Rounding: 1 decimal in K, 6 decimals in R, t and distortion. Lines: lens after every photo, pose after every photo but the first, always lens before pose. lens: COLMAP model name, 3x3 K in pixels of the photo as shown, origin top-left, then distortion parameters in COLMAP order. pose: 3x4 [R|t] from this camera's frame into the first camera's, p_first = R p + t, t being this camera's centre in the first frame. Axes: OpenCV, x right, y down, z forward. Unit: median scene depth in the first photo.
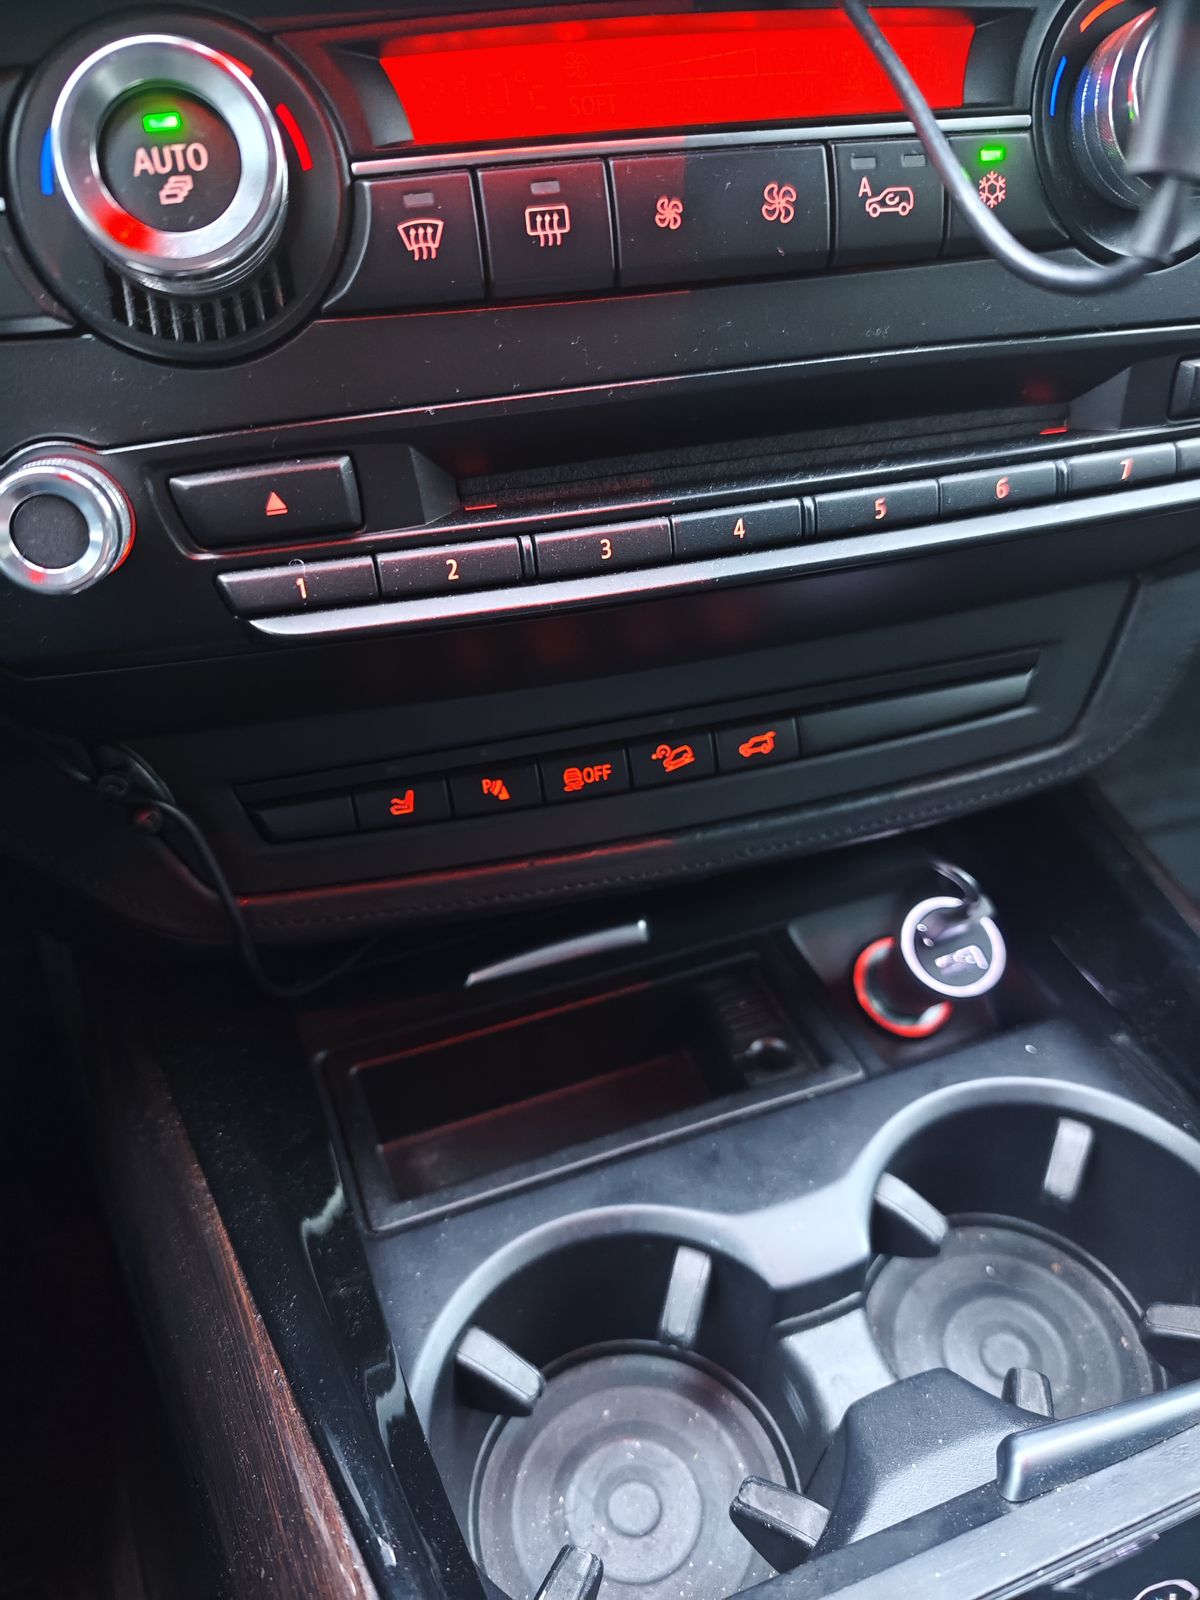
lens RADIAL K [[1136.2, 0, 576.2], [0, 1136.2, 799.1], [0, 0, 1]] dist [0.005190, -0.020604]
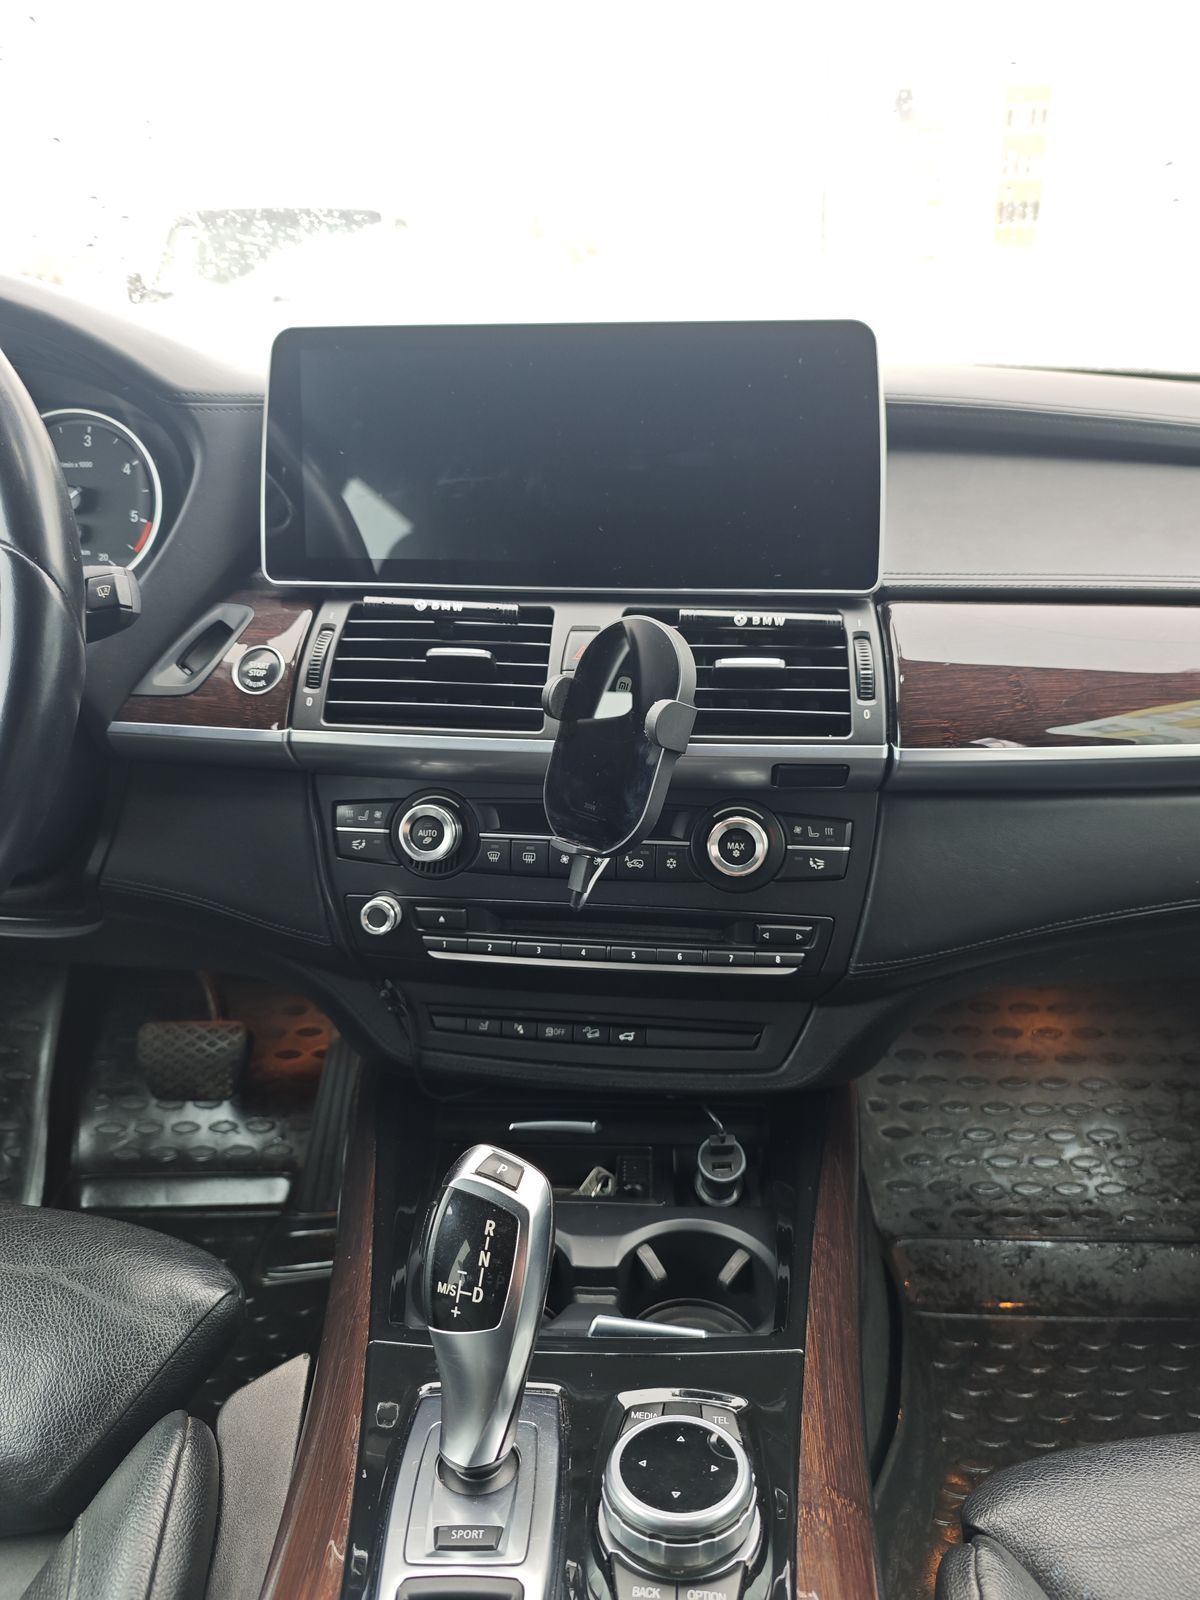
lens RADIAL K [[1136.2, 0, 600.0], [0, 1136.2, 799.1], [0, 0, 1]] dist [0.005190, -0.020604]
pose [[0.929321, 0.156301, -0.334563, 0.864628], [-0.238732, 0.945508, -0.221406, 0.024969], [0.281726, 0.285629, 0.915995, -1.423264]]
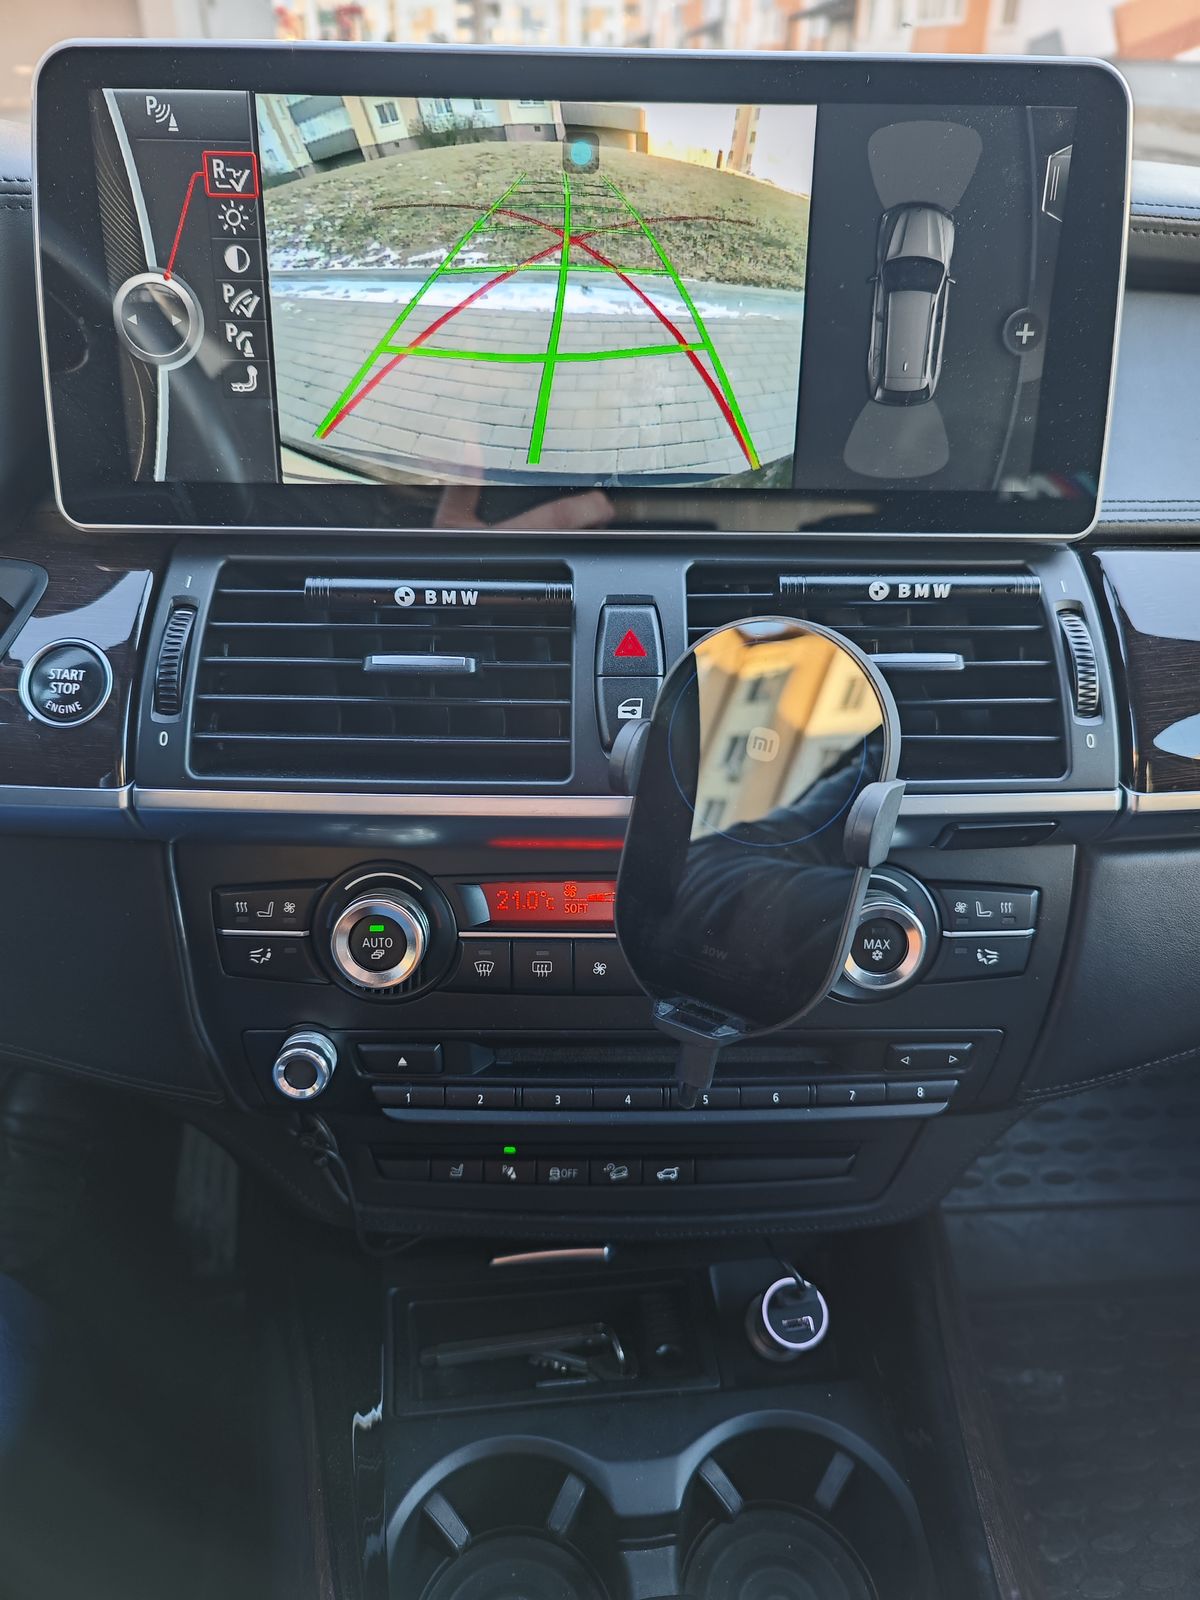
lens RADIAL K [[1136.2, 0, 583.9], [0, 1136.2, 774.3], [0, 0, 1]] dist [0.005190, -0.020604]
pose [[0.971911, 0.154477, -0.177554, 0.253011], [-0.177615, 0.976416, -0.122735, -0.407496], [0.154407, 0.150824, 0.976427, -0.772424]]
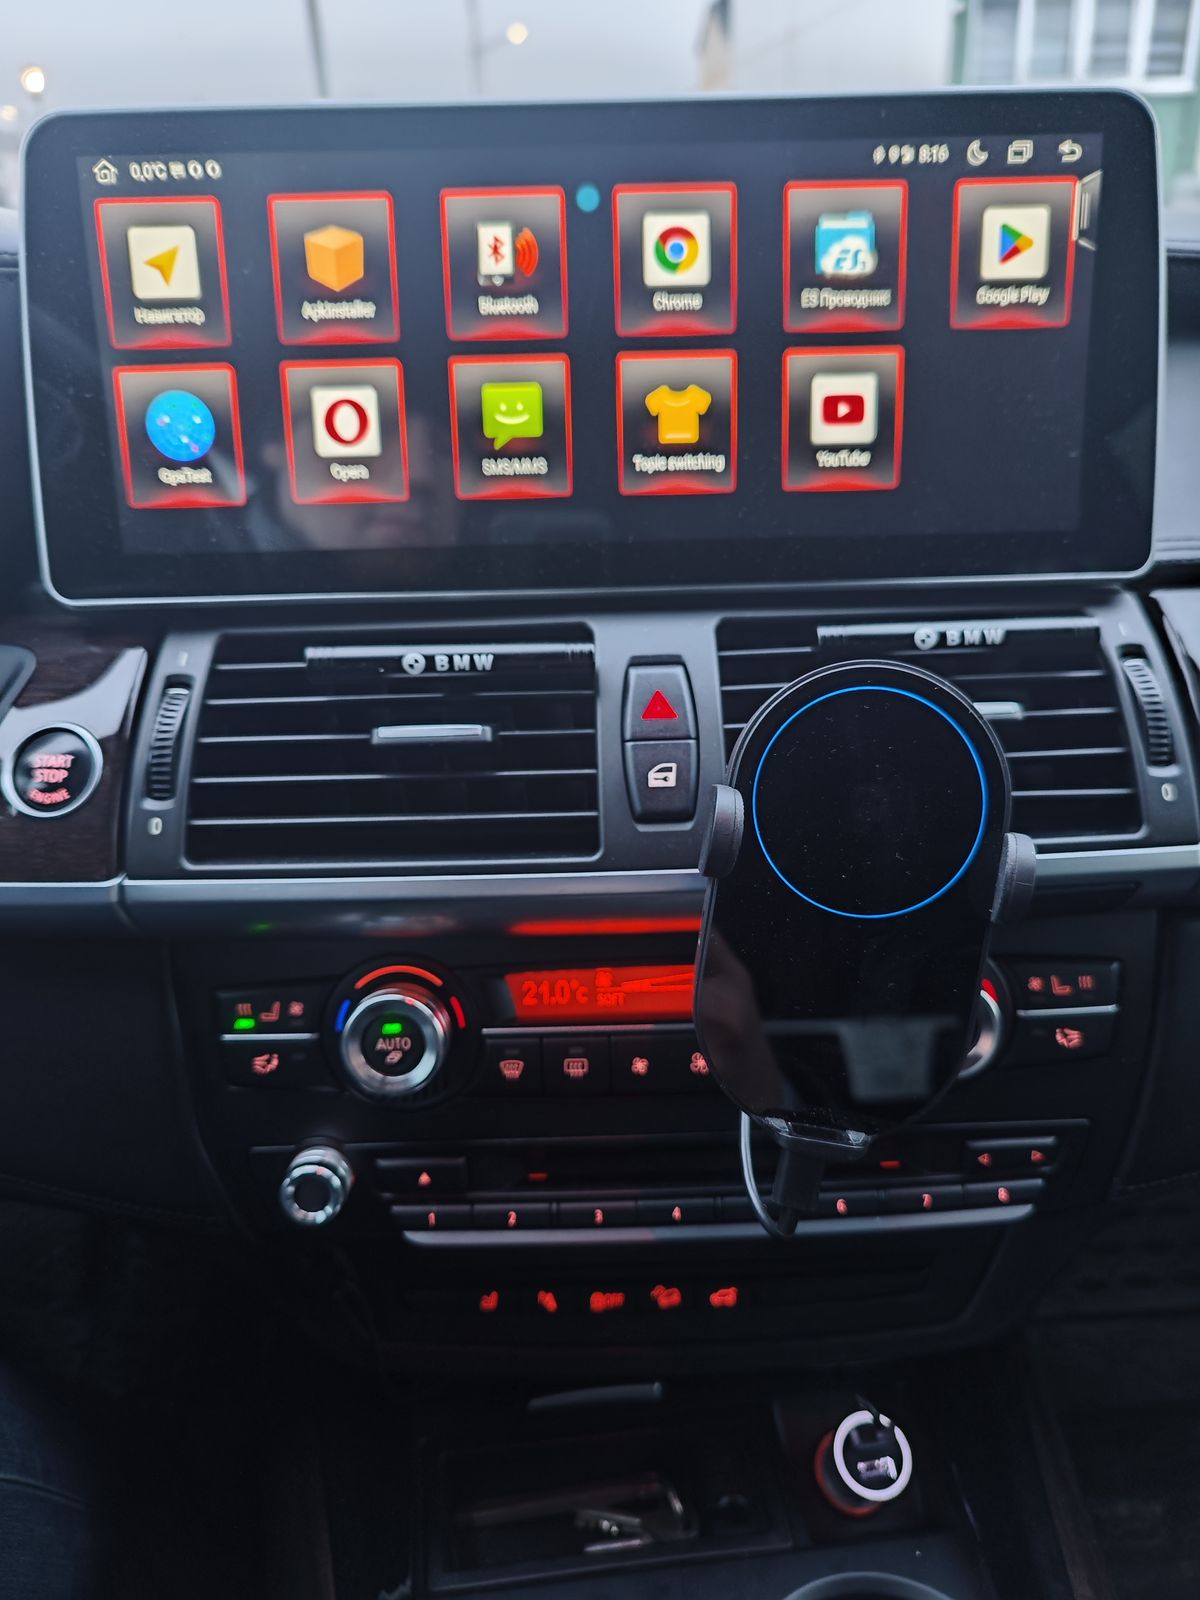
lens RADIAL K [[1136.2, 0, 594.0], [0, 1136.2, 767.0], [0, 0, 1]] dist [0.005190, -0.020604]
pose [[0.973926, 0.101880, -0.202704, 0.233347], [-0.145107, 0.966570, -0.211391, -0.395471], [0.174391, 0.235293, 0.956151, -0.660246]]
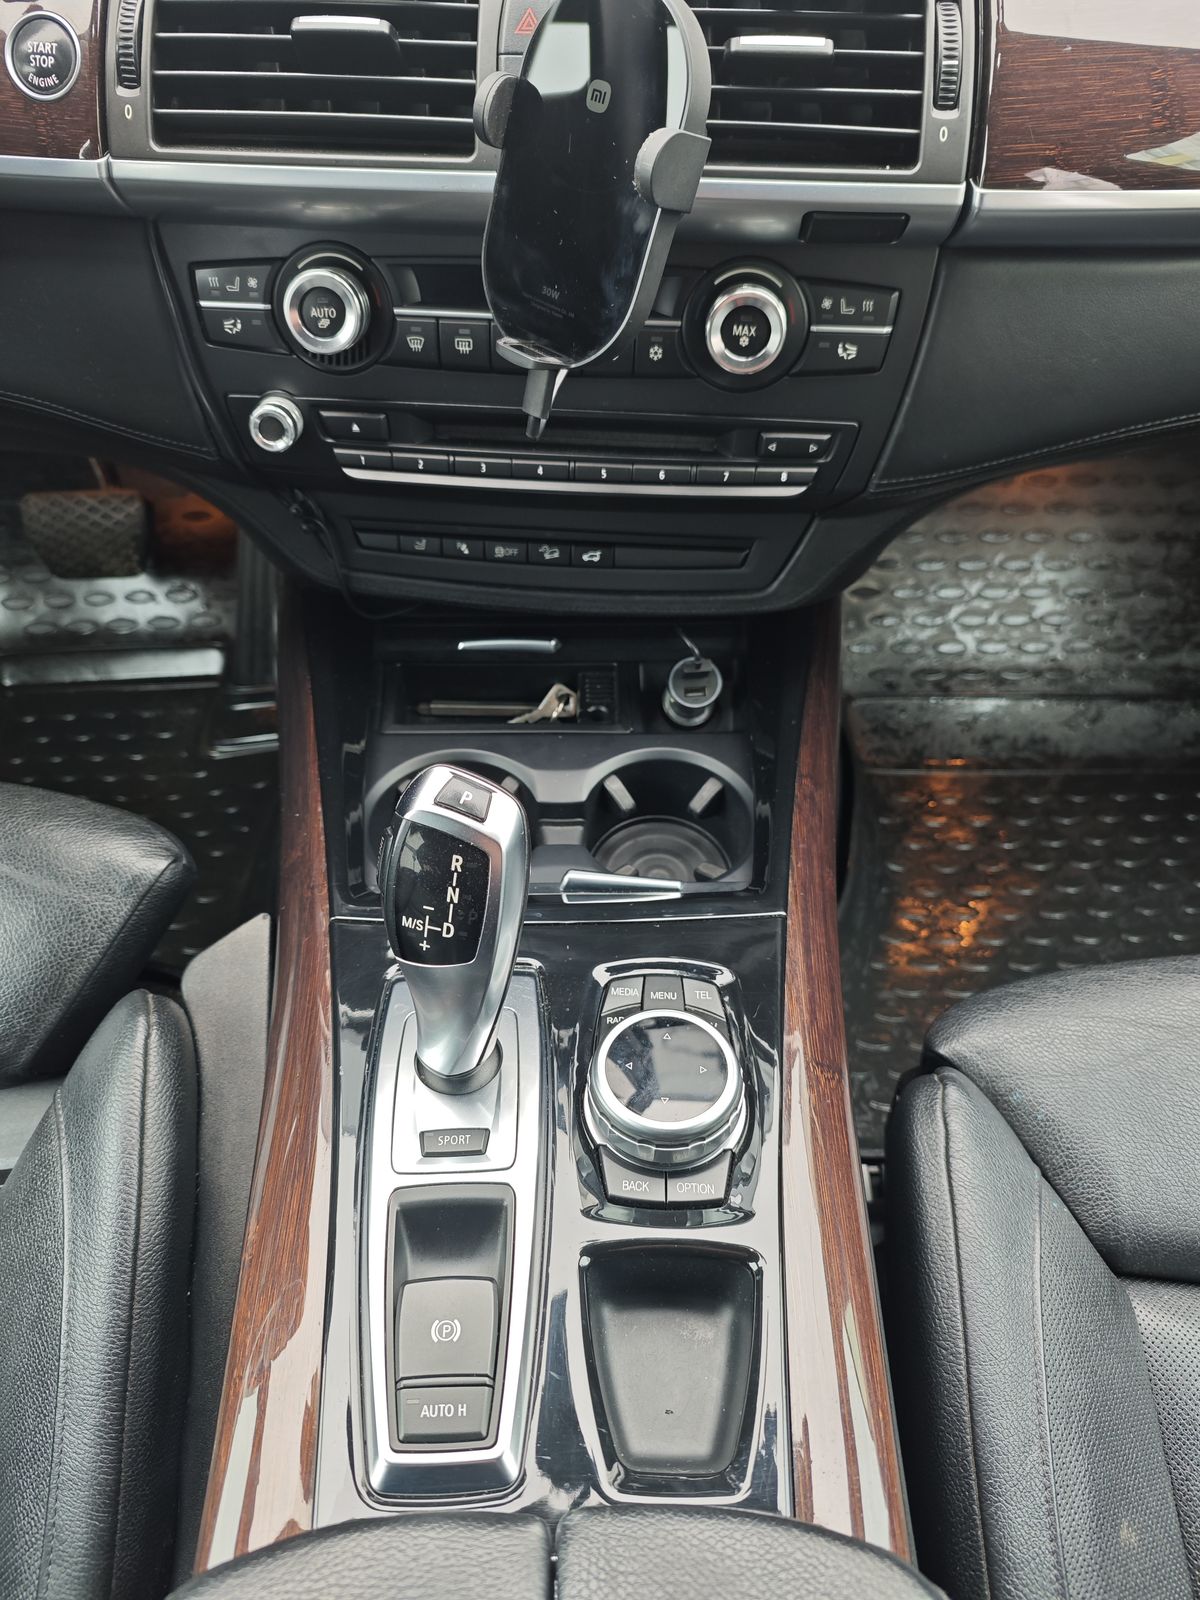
lens RADIAL K [[1136.2, 0, 581.8], [0, 1136.2, 802.9], [0, 0, 1]] dist [0.005190, -0.020604]
pose [[0.945078, 0.277271, -0.173057, 0.640152], [-0.220851, 0.932049, 0.287244, -0.224134], [0.240943, -0.233248, 0.942094, -1.069877]]
